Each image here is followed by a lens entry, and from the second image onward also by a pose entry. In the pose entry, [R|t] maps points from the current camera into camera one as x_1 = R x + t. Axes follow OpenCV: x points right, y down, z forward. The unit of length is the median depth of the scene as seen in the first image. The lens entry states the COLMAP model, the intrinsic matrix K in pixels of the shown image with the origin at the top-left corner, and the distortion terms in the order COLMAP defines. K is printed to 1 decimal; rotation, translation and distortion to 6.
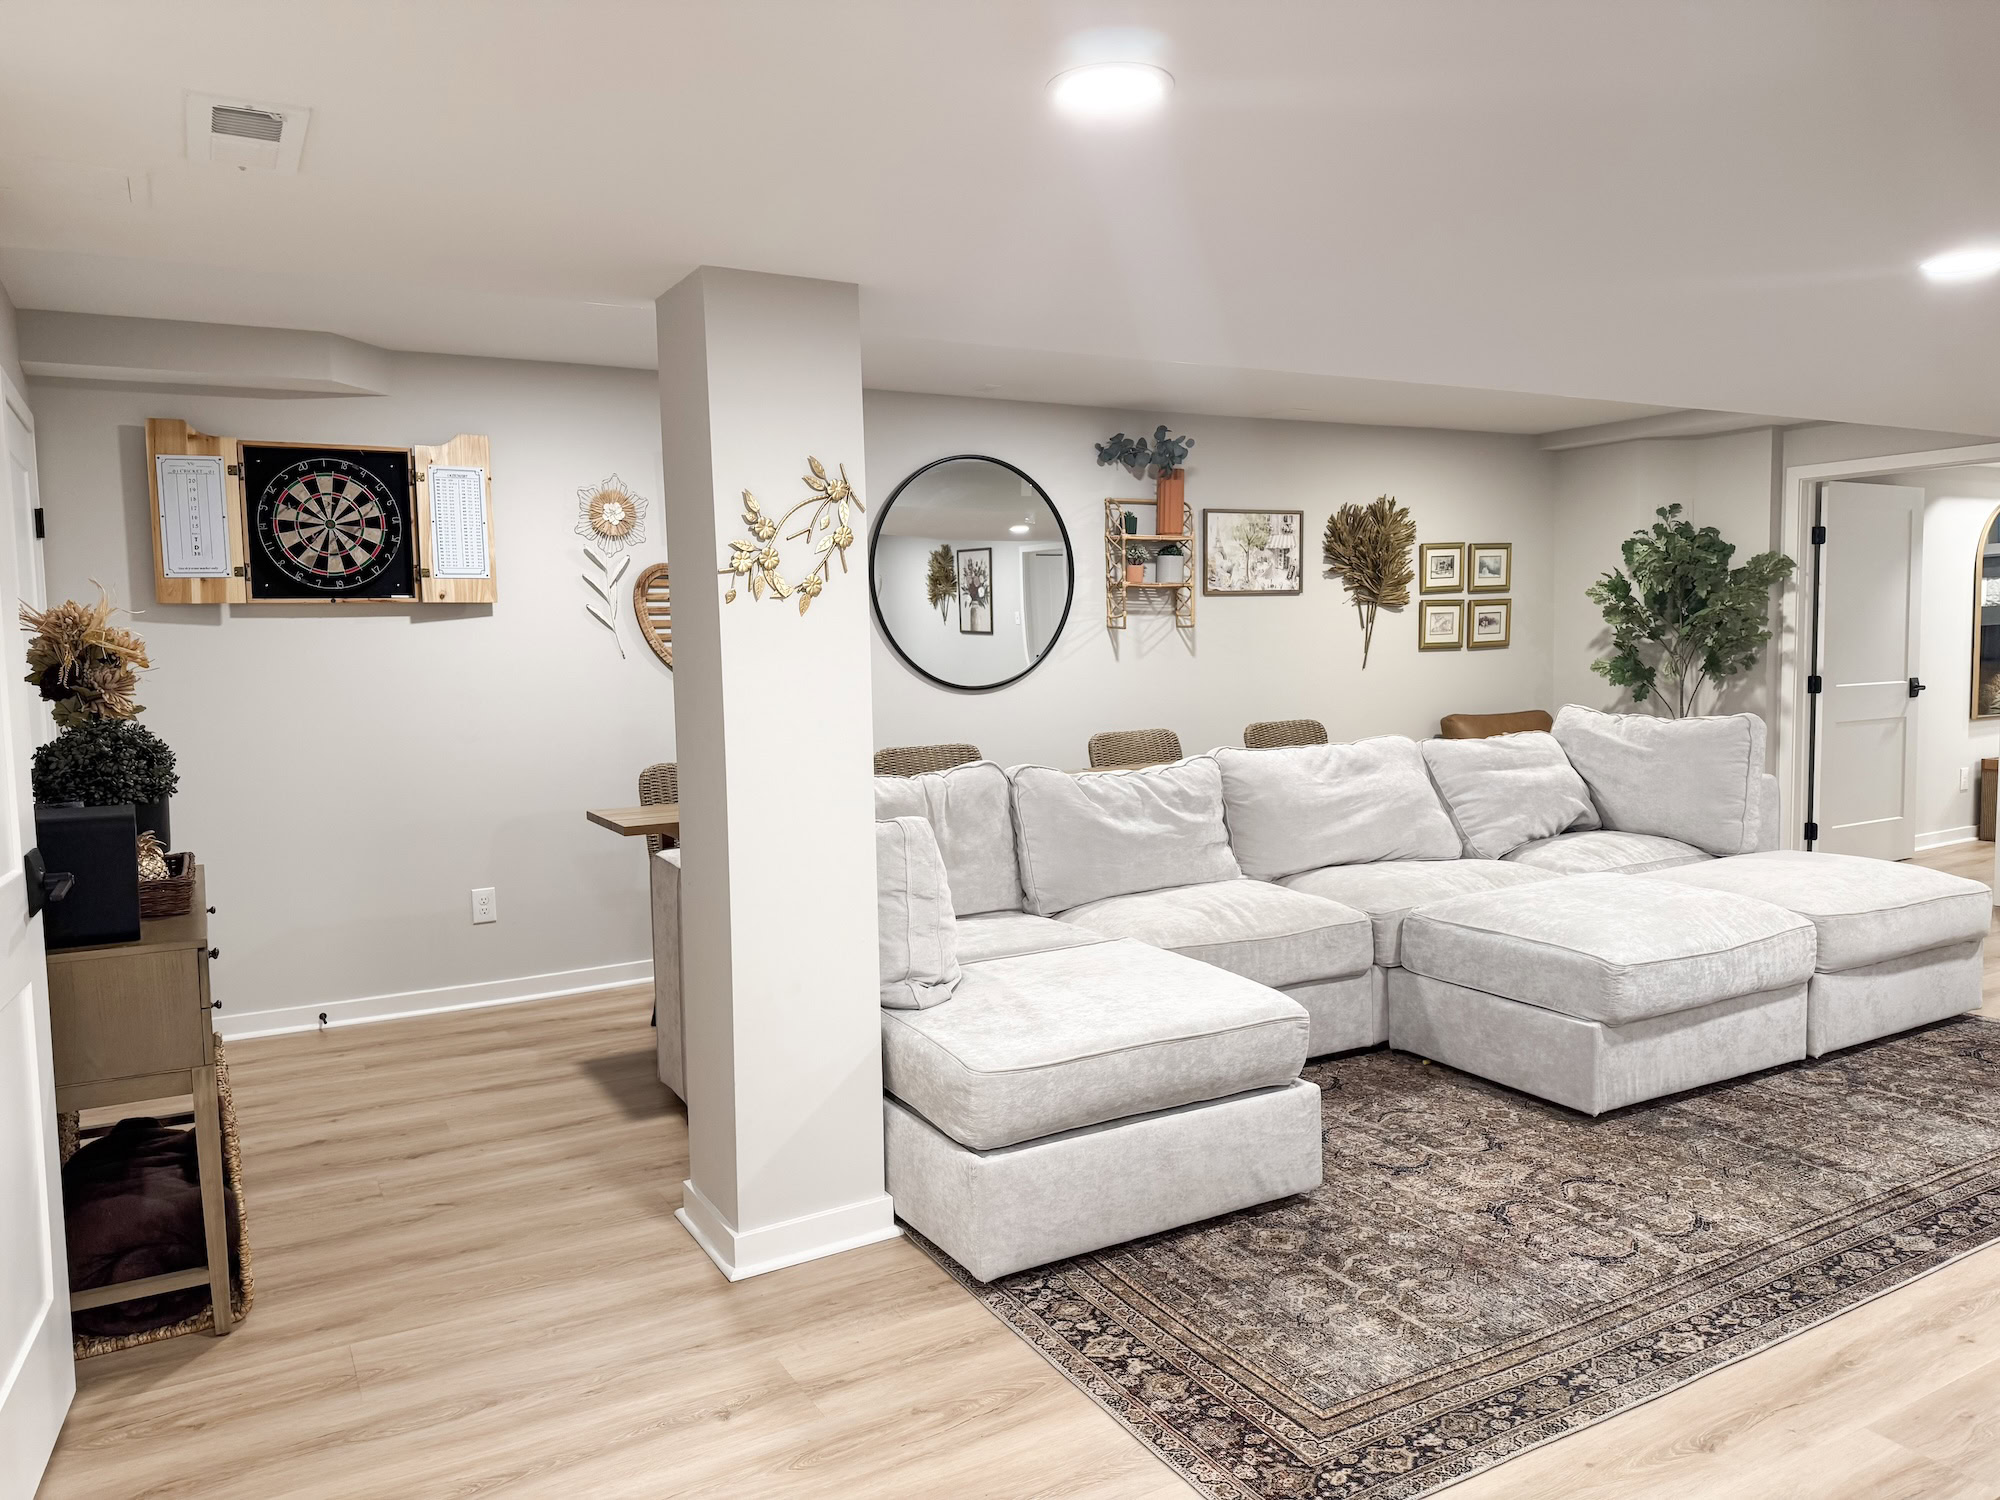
lens RADIAL K [[1411.8, 0, 1000.0], [0, 1411.8, 750.0], [0, 0, 1]] dist [0.047436, -0.047980]
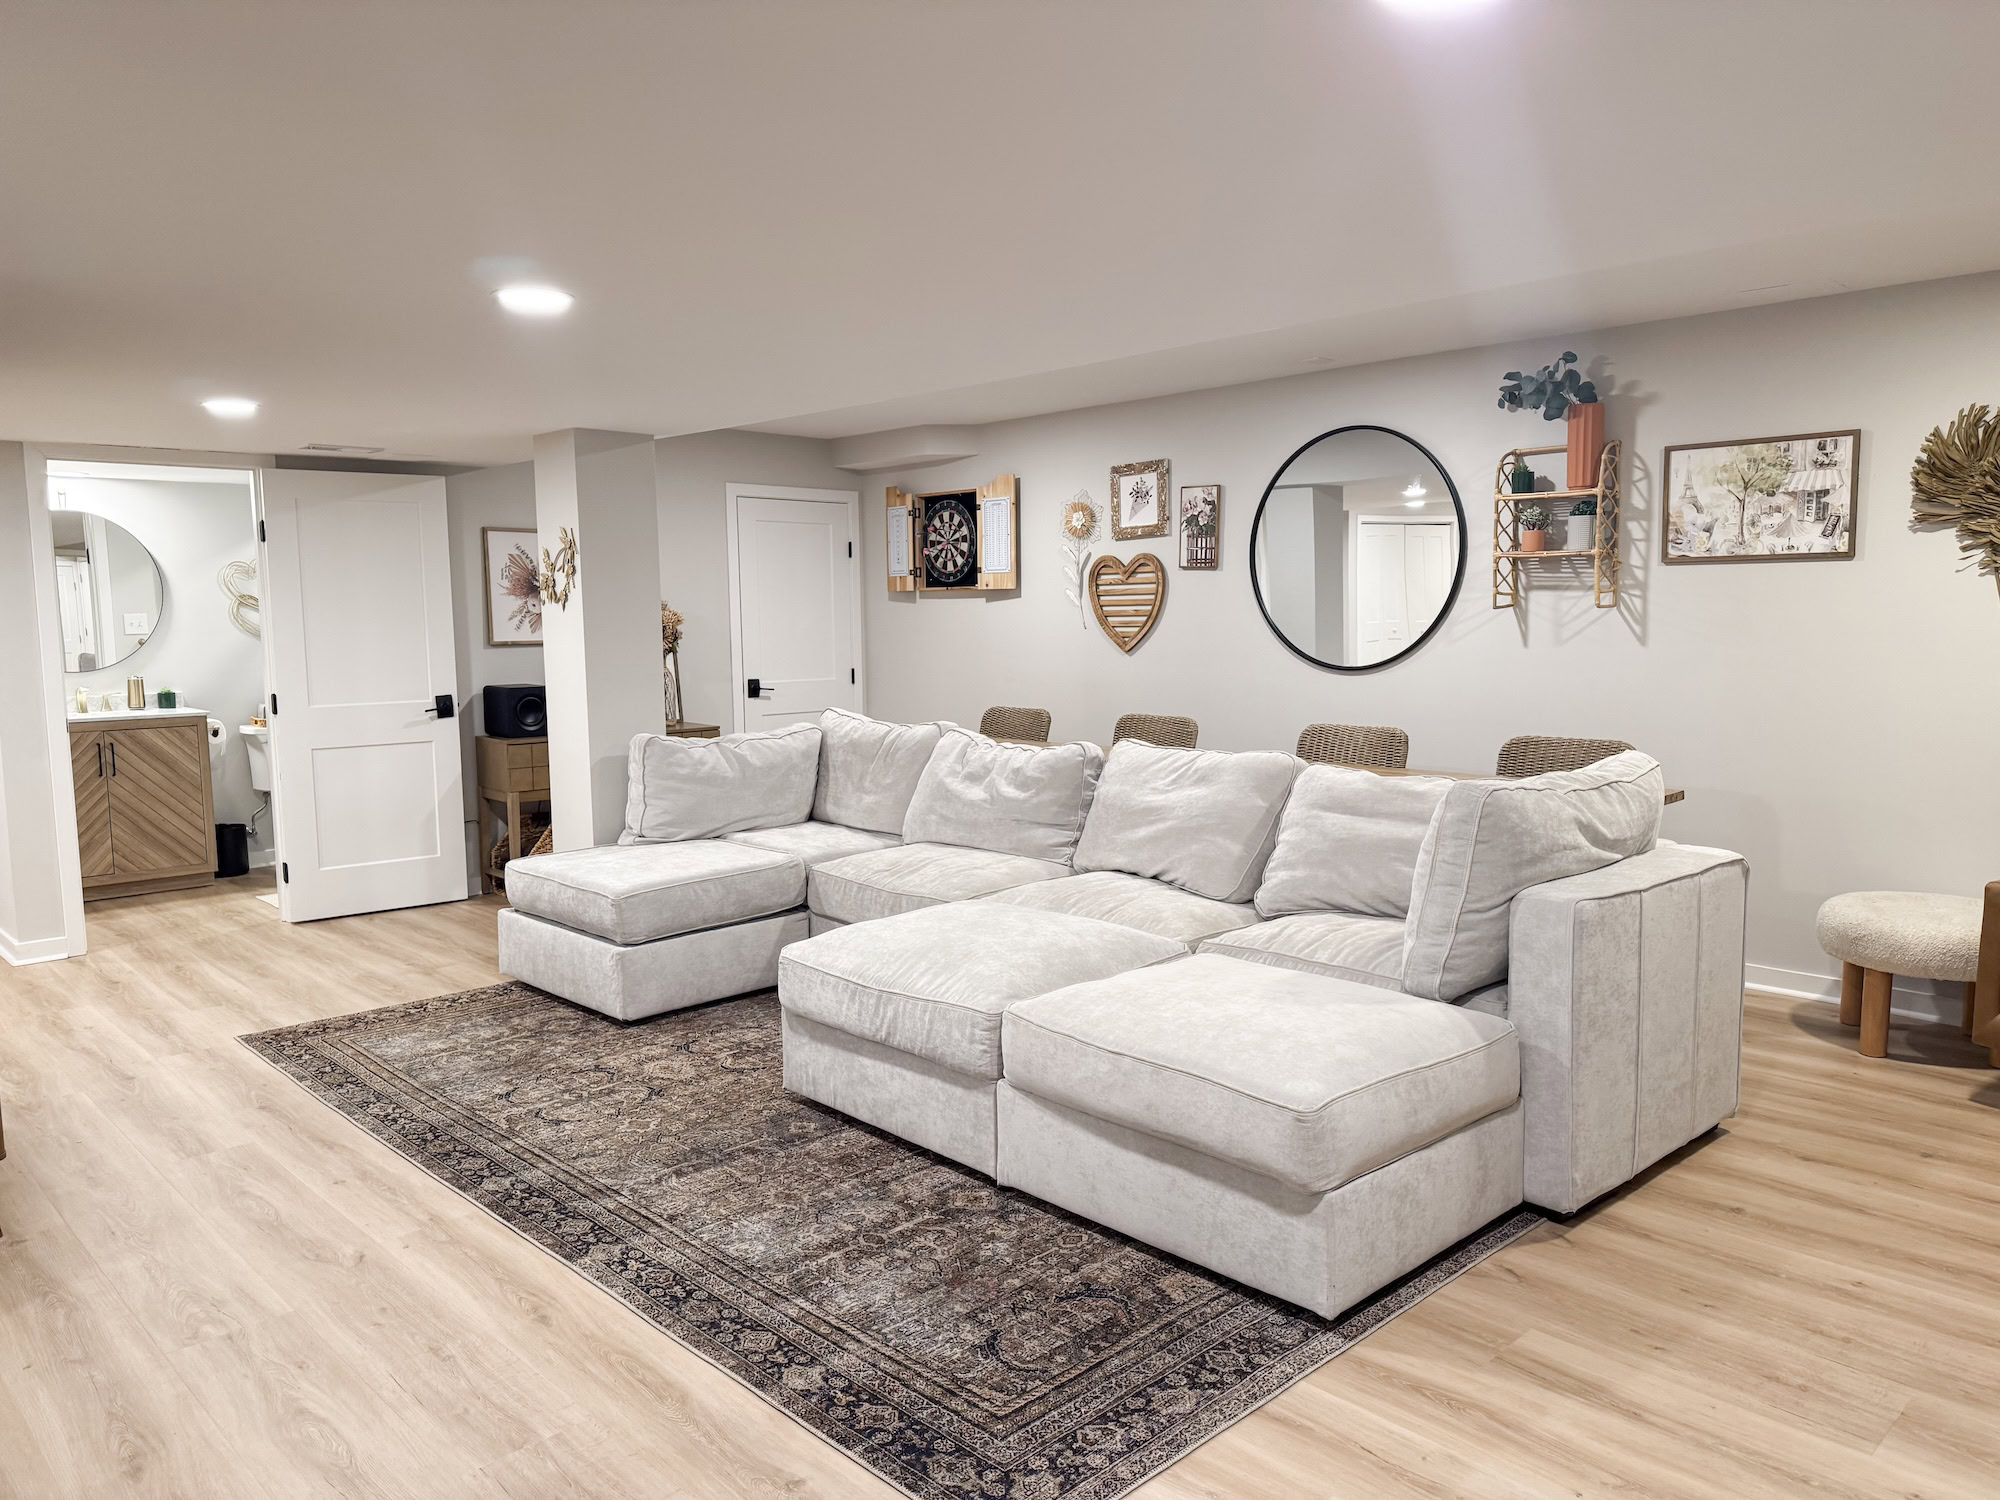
lens RADIAL K [[1385.2, 0, 1000.0], [0, 1385.2, 750.0], [0, 0, 1]] dist [0.111207, -0.184471]
pose [[0.240529, 0.117579, -0.963494, 1.115719], [-0.069472, 0.992176, 0.103735, -0.091993], [0.968153, 0.041985, 0.246816, 0.685111]]
